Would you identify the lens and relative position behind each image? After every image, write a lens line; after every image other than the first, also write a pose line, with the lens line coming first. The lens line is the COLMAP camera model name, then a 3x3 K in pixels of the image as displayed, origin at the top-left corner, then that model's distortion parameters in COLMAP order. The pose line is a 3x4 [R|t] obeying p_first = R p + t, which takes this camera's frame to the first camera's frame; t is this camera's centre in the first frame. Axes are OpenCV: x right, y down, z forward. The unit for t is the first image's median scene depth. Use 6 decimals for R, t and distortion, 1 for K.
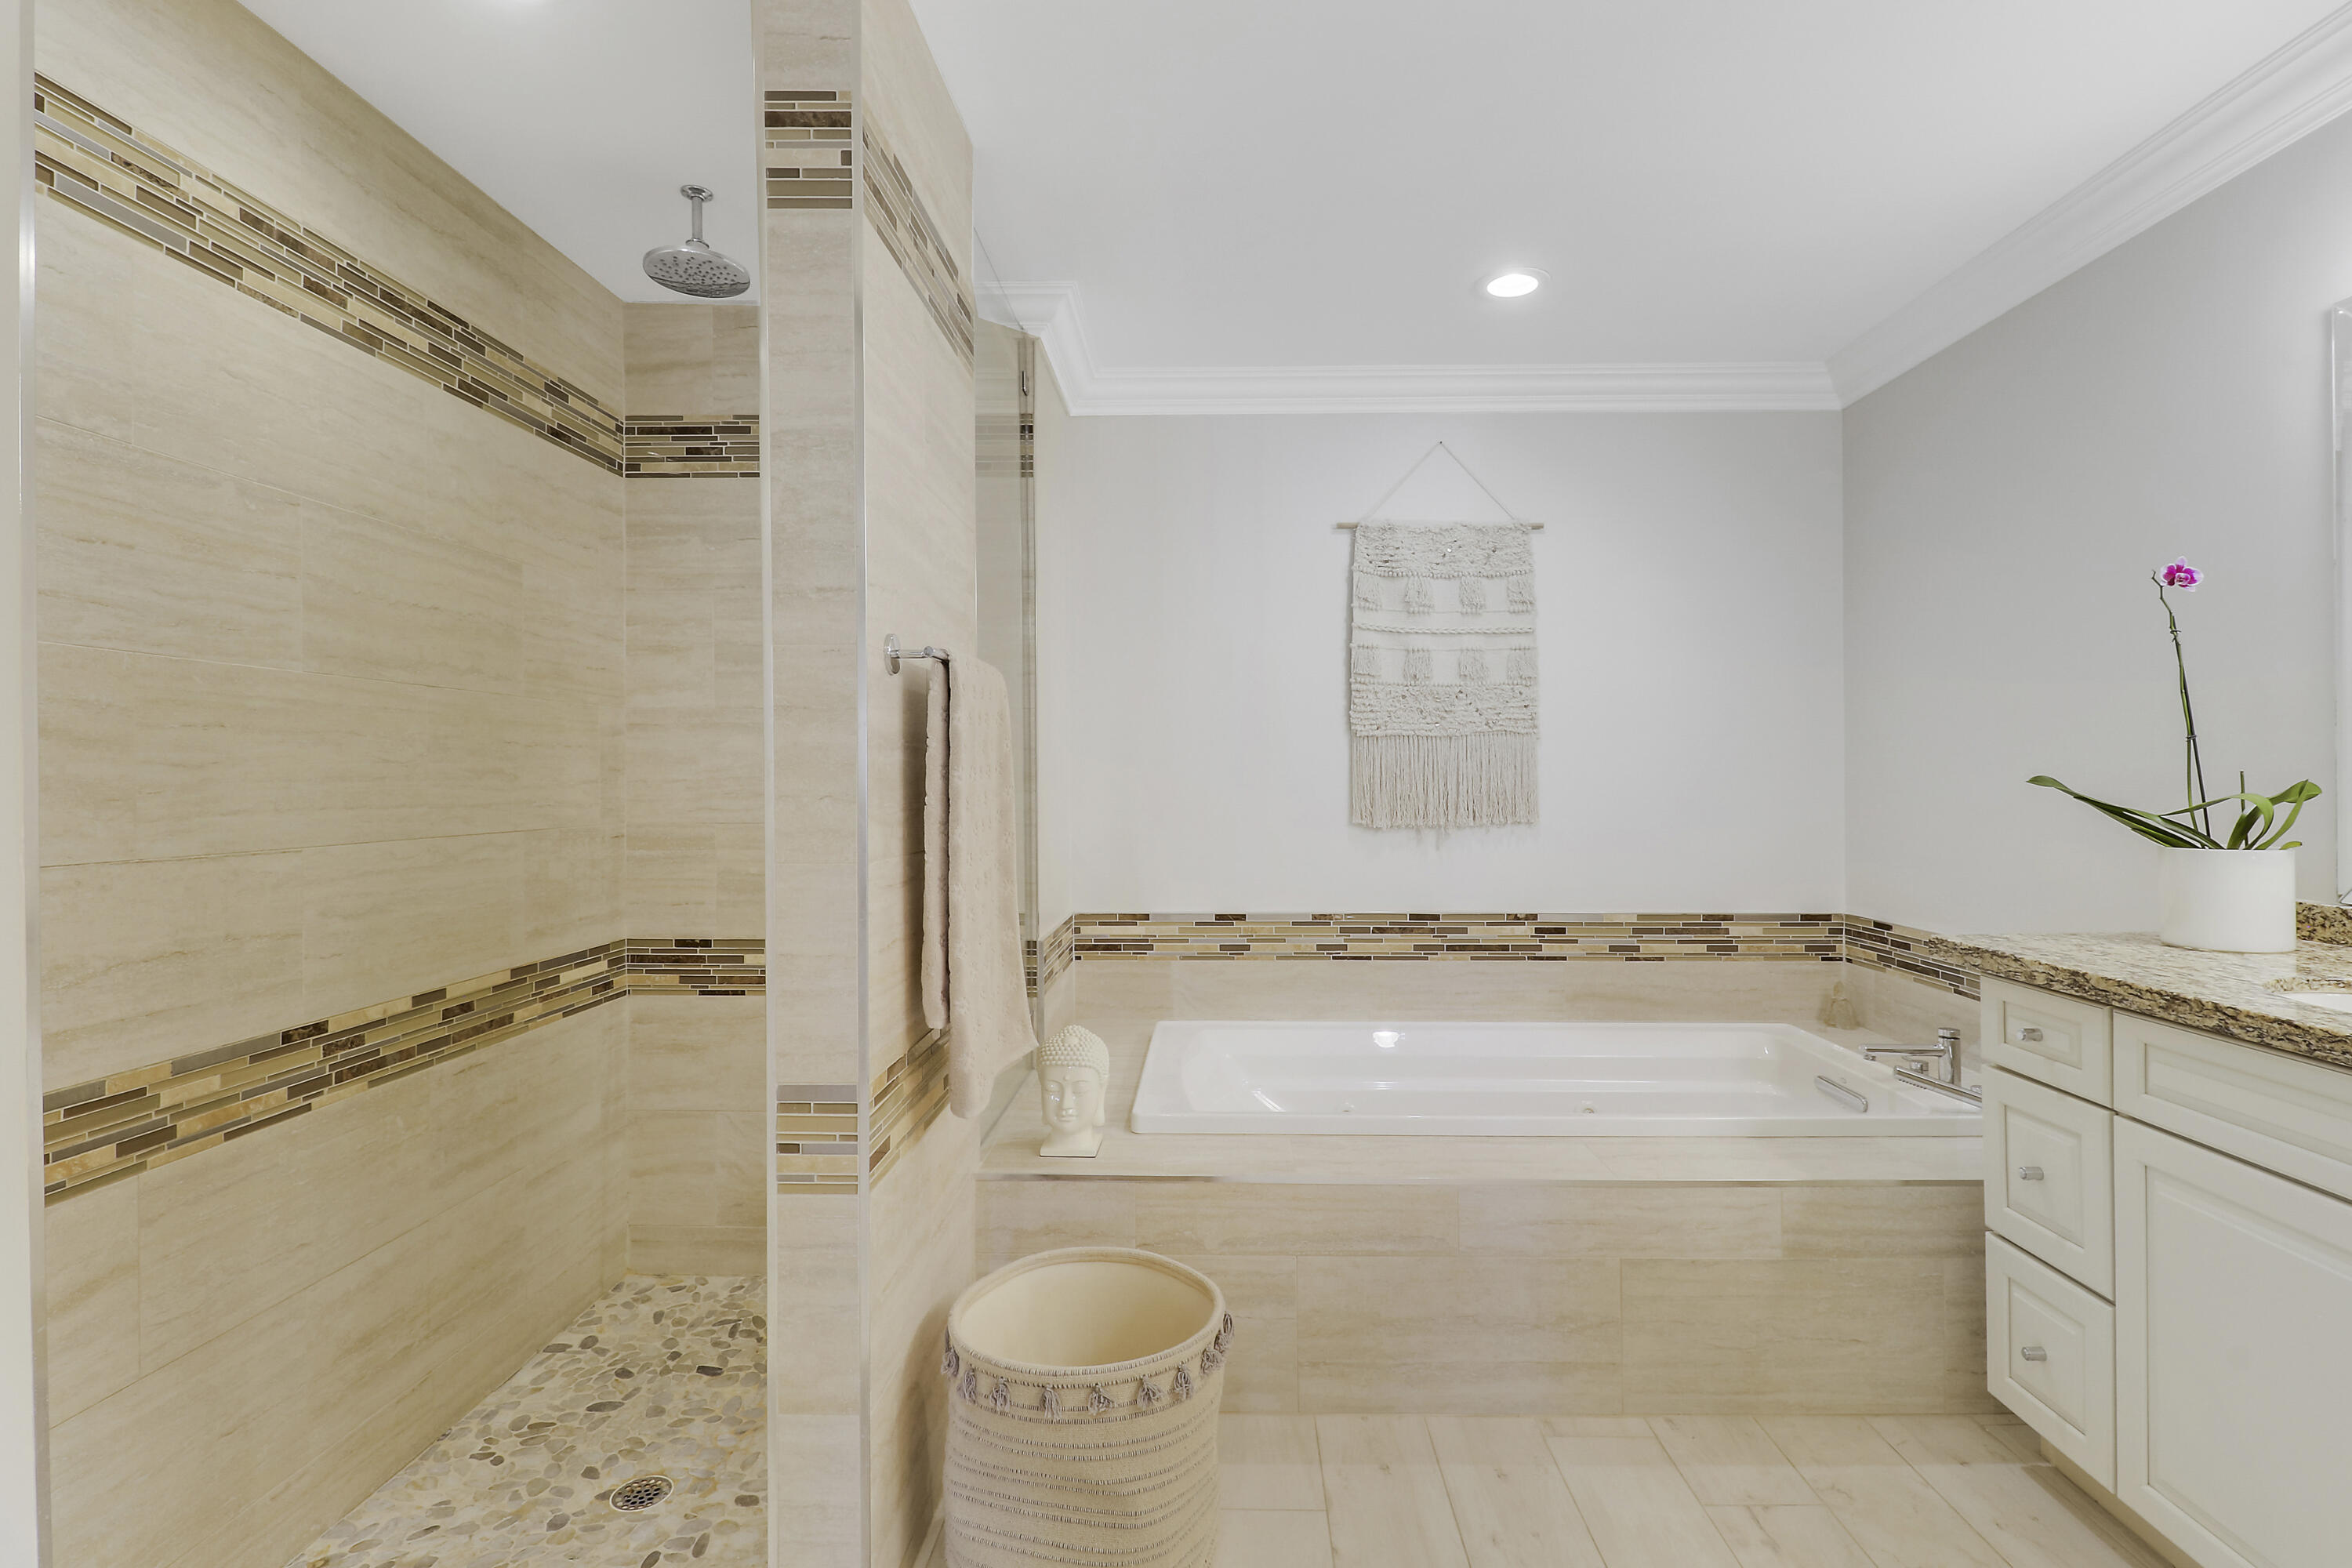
lens RADIAL K [[1110.3, 0, 1251.5], [0, 1110.3, 758.5], [0, 0, 1]] dist [0.034703, -0.020123]
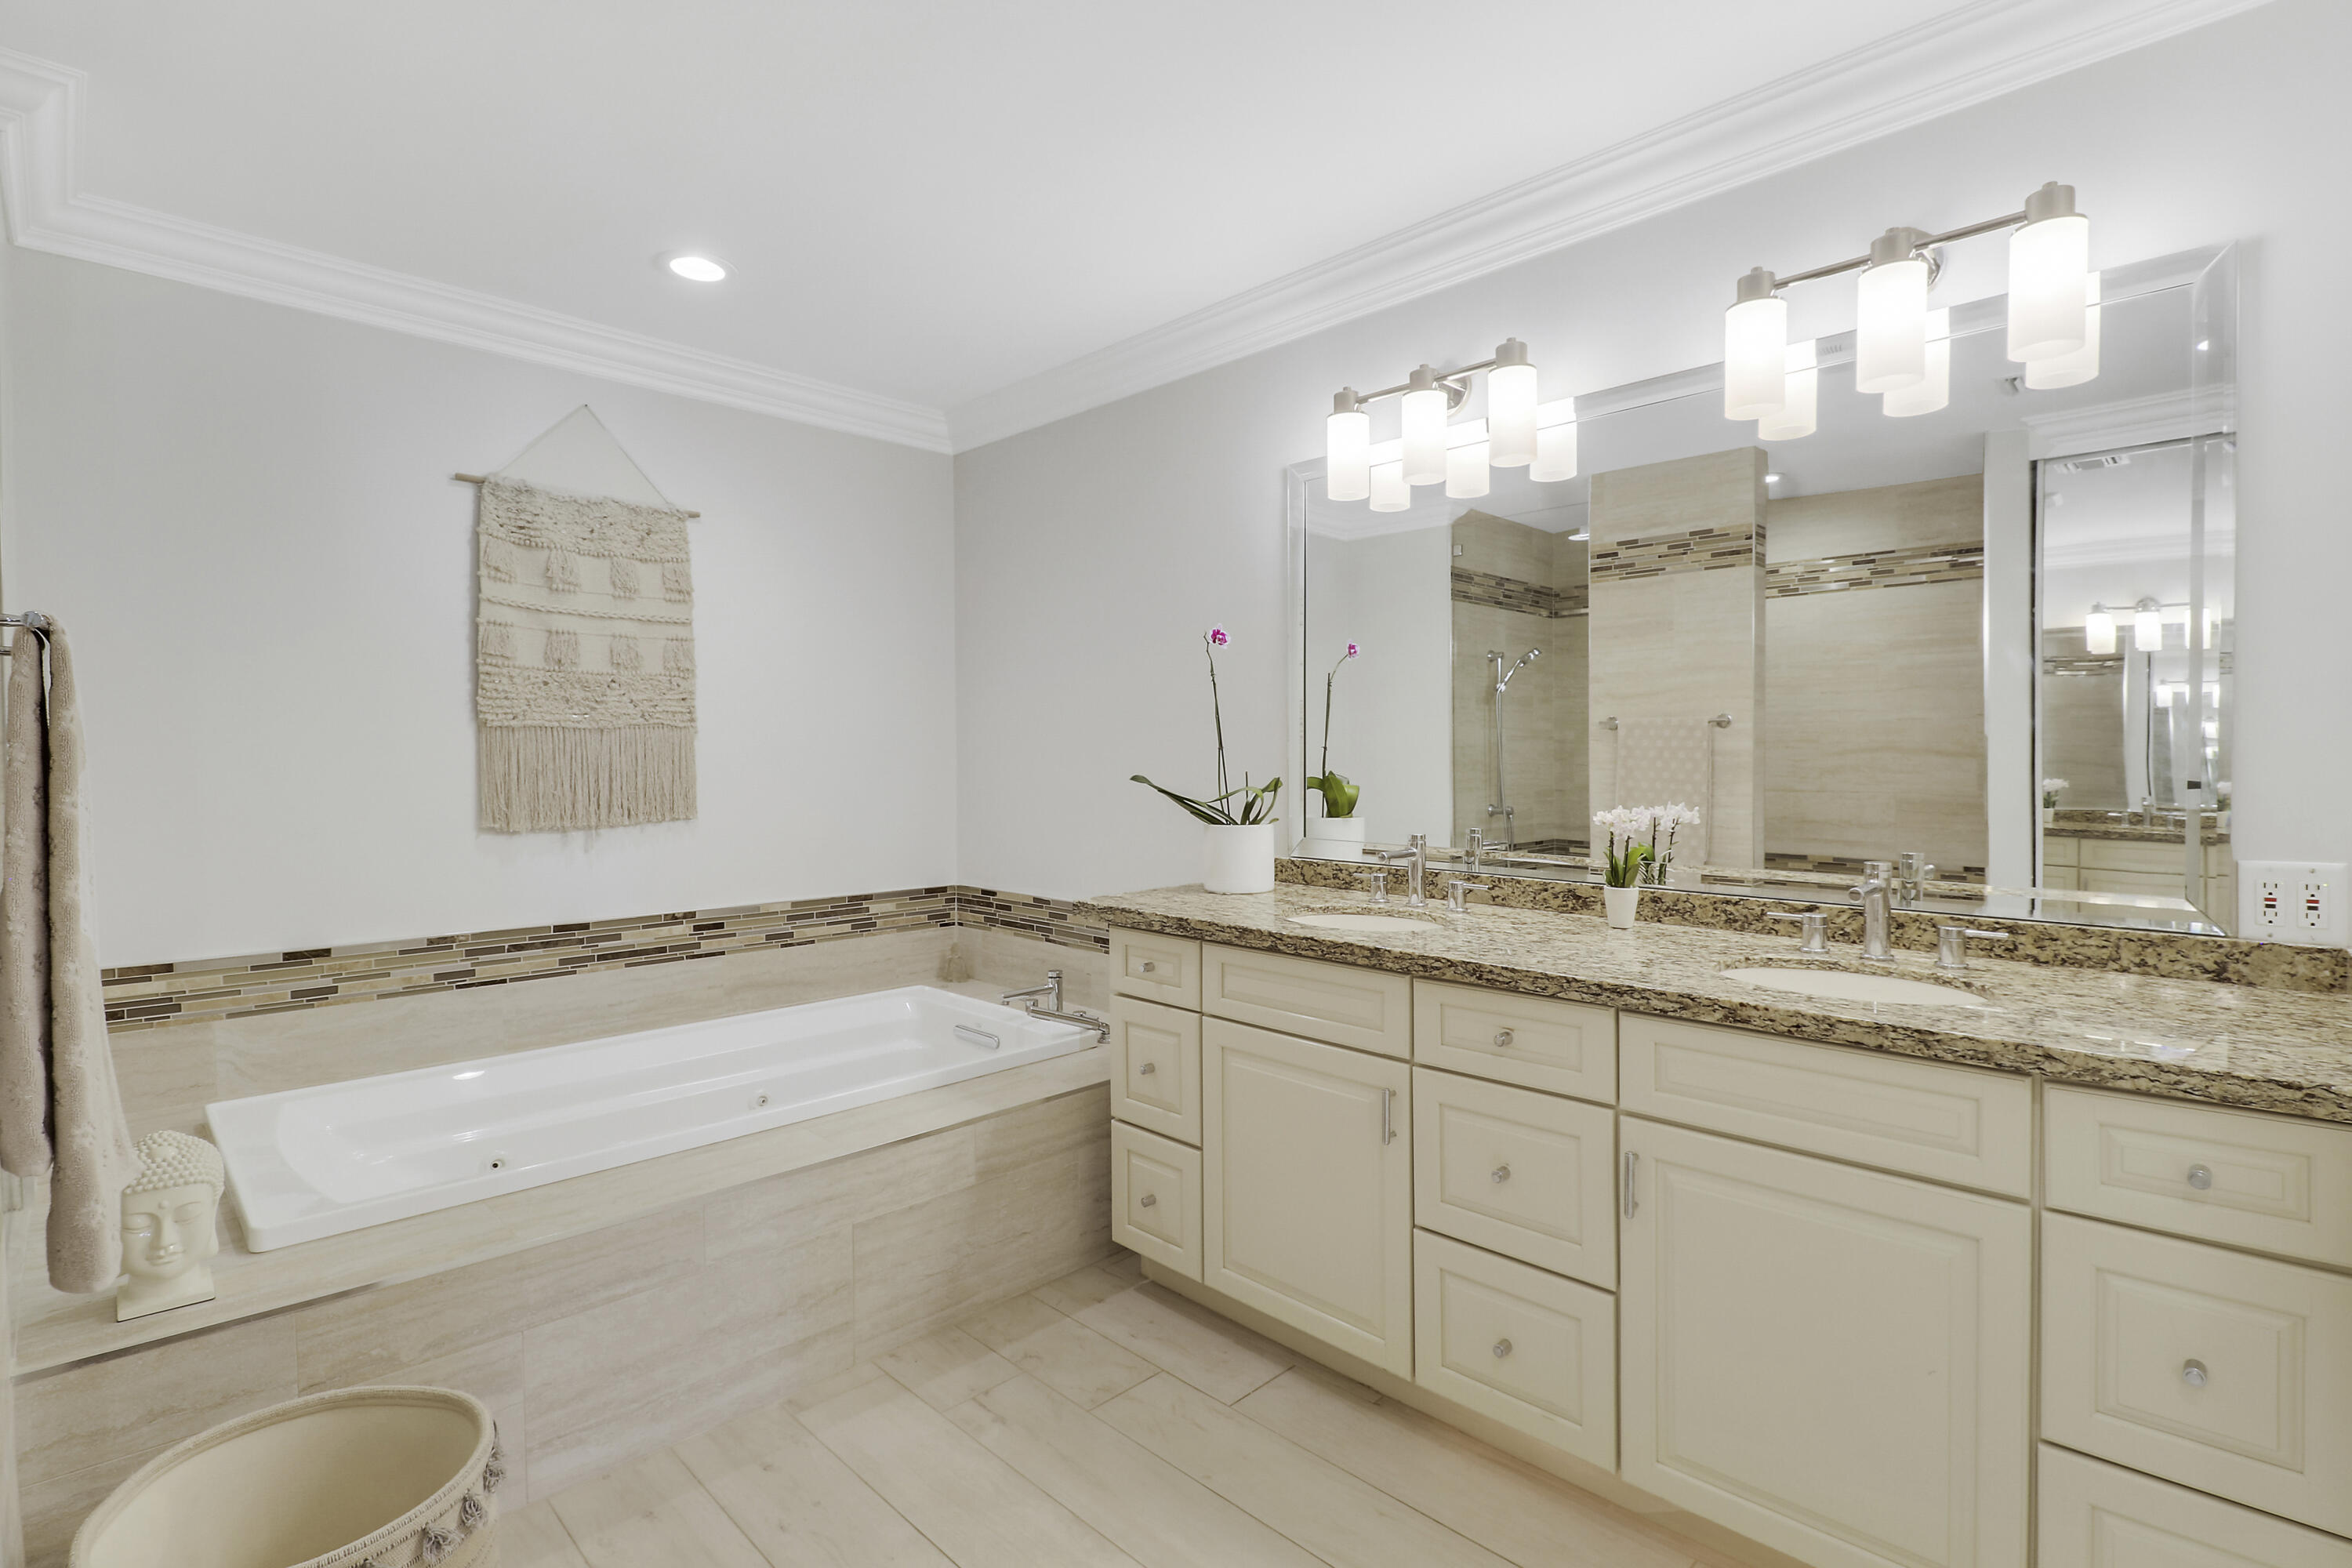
lens RADIAL K [[1110.3, 0, 1135.2], [0, 1110.3, 749.3], [0, 0, 1]] dist [0.034703, -0.020123]
pose [[0.725130, 0.004248, 0.688599, -0.200387], [-0.013822, 0.999869, 0.008387, -0.023983], [-0.688474, -0.015600, 0.725094, 0.030854]]
